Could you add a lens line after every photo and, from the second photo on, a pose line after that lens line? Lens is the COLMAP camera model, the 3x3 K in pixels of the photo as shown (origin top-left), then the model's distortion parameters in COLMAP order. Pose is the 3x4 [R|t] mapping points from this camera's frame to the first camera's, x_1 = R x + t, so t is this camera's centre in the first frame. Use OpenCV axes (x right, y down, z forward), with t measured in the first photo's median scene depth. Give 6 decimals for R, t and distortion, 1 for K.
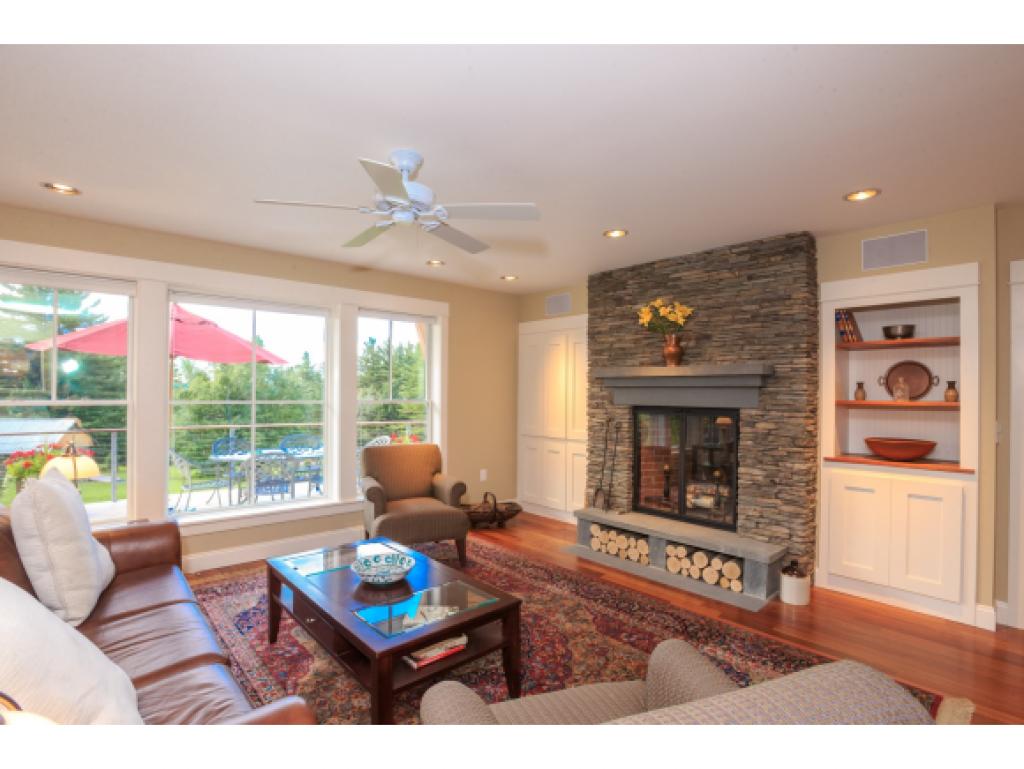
lens RADIAL K [[508.0, 0, 512.0], [0, 508.0, 384.5], [0, 0, 1]] dist [-0.003149, -0.000392]
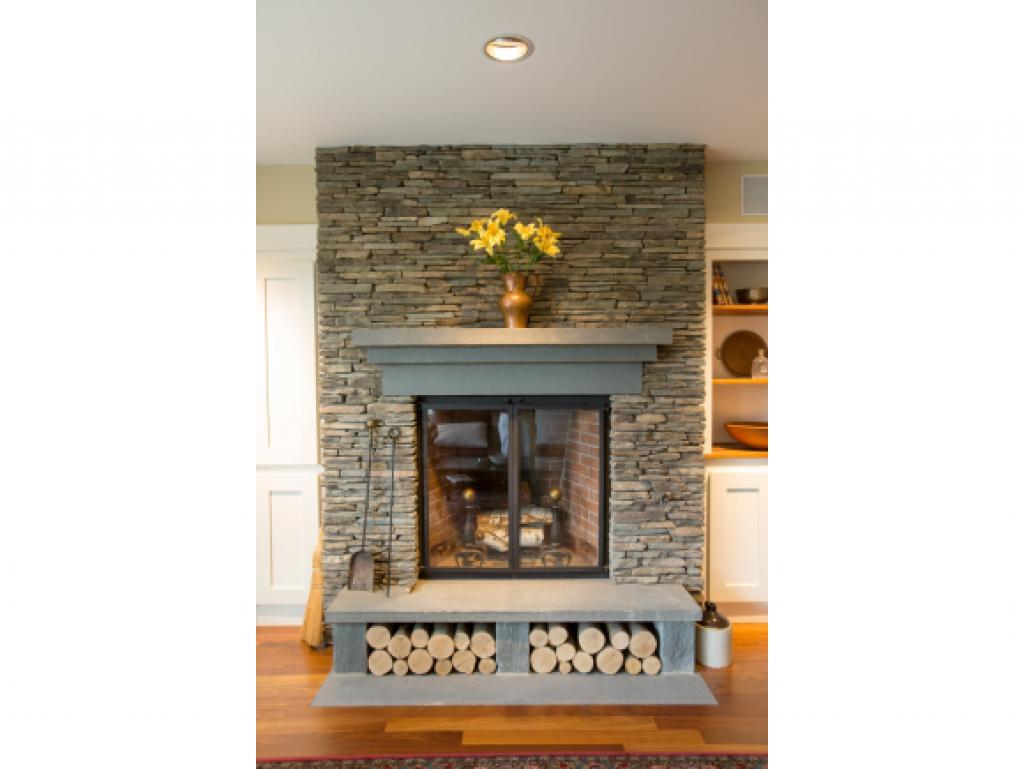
lens RADIAL K [[591.4, 0, 512.0], [0, 591.4, 384.5], [0, 0, 1]] dist [-0.003346, -0.000210]
pose [[0.676679, -0.031968, 0.735584, -0.212514], [0.000716, 0.999085, 0.042761, 0.000214], [-0.736278, -0.028409, 0.676083, 0.571559]]
